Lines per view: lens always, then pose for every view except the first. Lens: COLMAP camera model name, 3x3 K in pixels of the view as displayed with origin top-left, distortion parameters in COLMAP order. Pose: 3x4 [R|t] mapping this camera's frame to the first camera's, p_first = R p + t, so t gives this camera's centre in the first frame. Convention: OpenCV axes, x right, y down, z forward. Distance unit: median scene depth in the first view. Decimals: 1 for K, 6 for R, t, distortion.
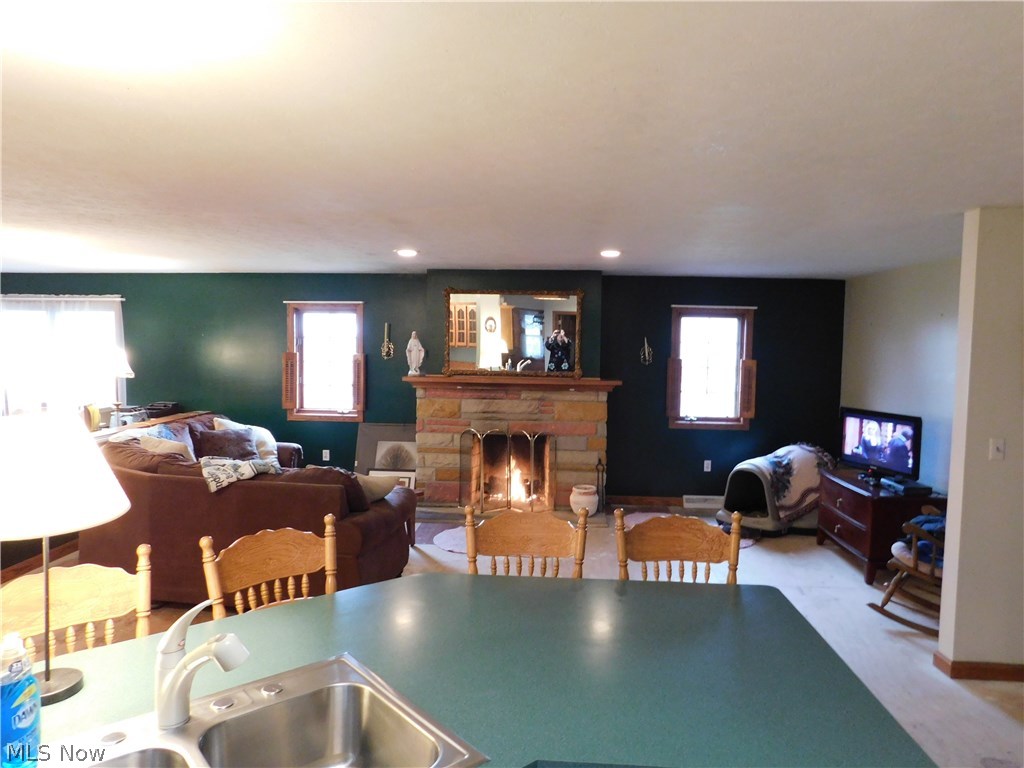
lens RADIAL K [[695.4, 0, 511.8], [0, 695.4, 381.1], [0, 0, 1]] dist [-0.083079, 0.074318]
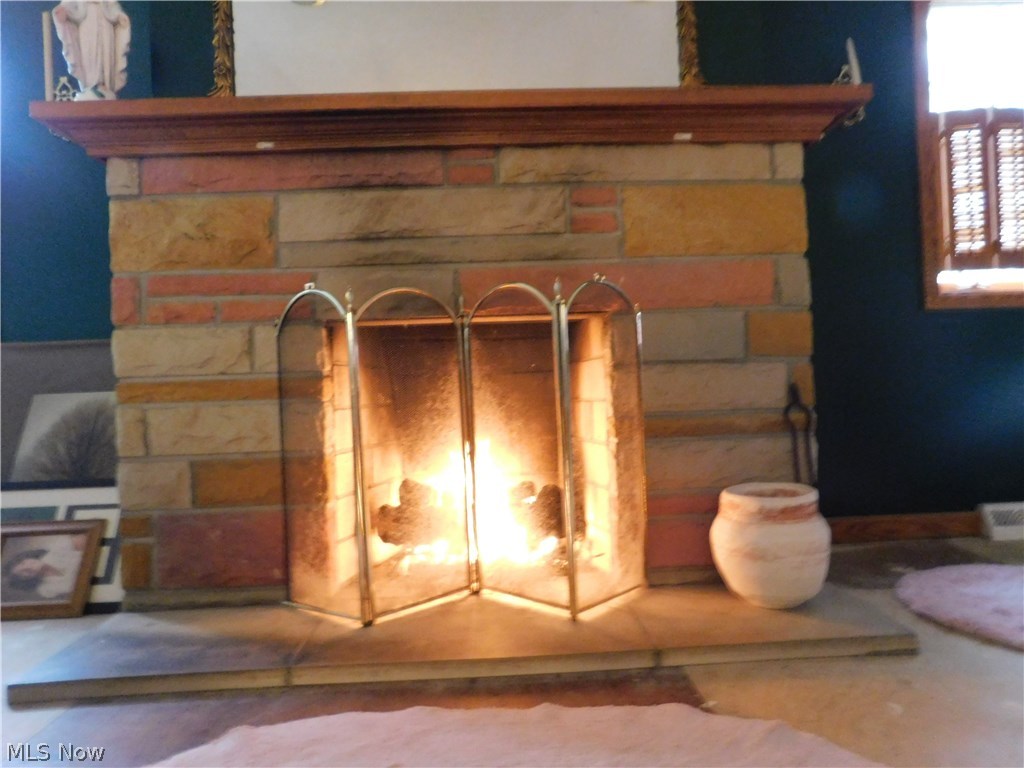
lens RADIAL K [[695.4, 0, 511.8], [0, 695.4, 381.1], [0, 0, 1]] dist [-0.083079, 0.074318]
pose [[0.992178, -0.045781, 0.116132, -0.016345], [0.052783, 0.996923, -0.057947, 0.117485], [-0.113122, 0.063623, 0.991542, 0.724626]]
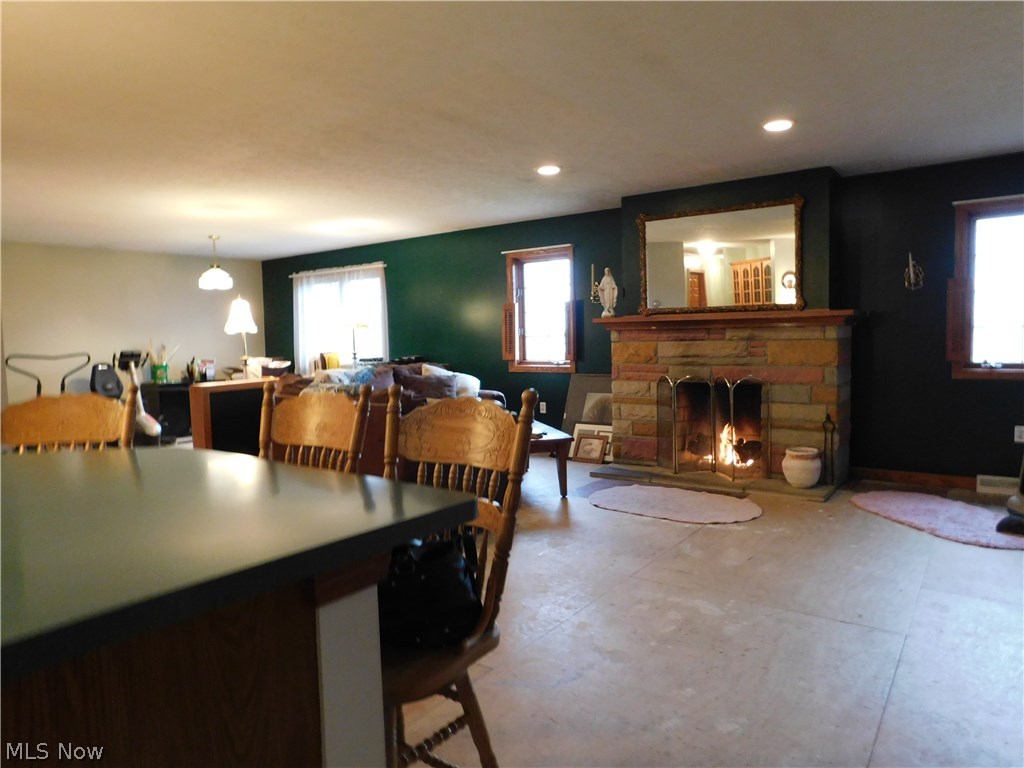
lens RADIAL K [[669.7, 0, 514.7], [0, 669.7, 381.0], [0, 0, 1]] dist [-0.073579, 0.106755]
pose [[0.853846, 0.004645, -0.520505, 0.206863], [0.002813, 0.999904, 0.013538, 0.062755], [0.520519, -0.013024, 0.853751, 0.194076]]
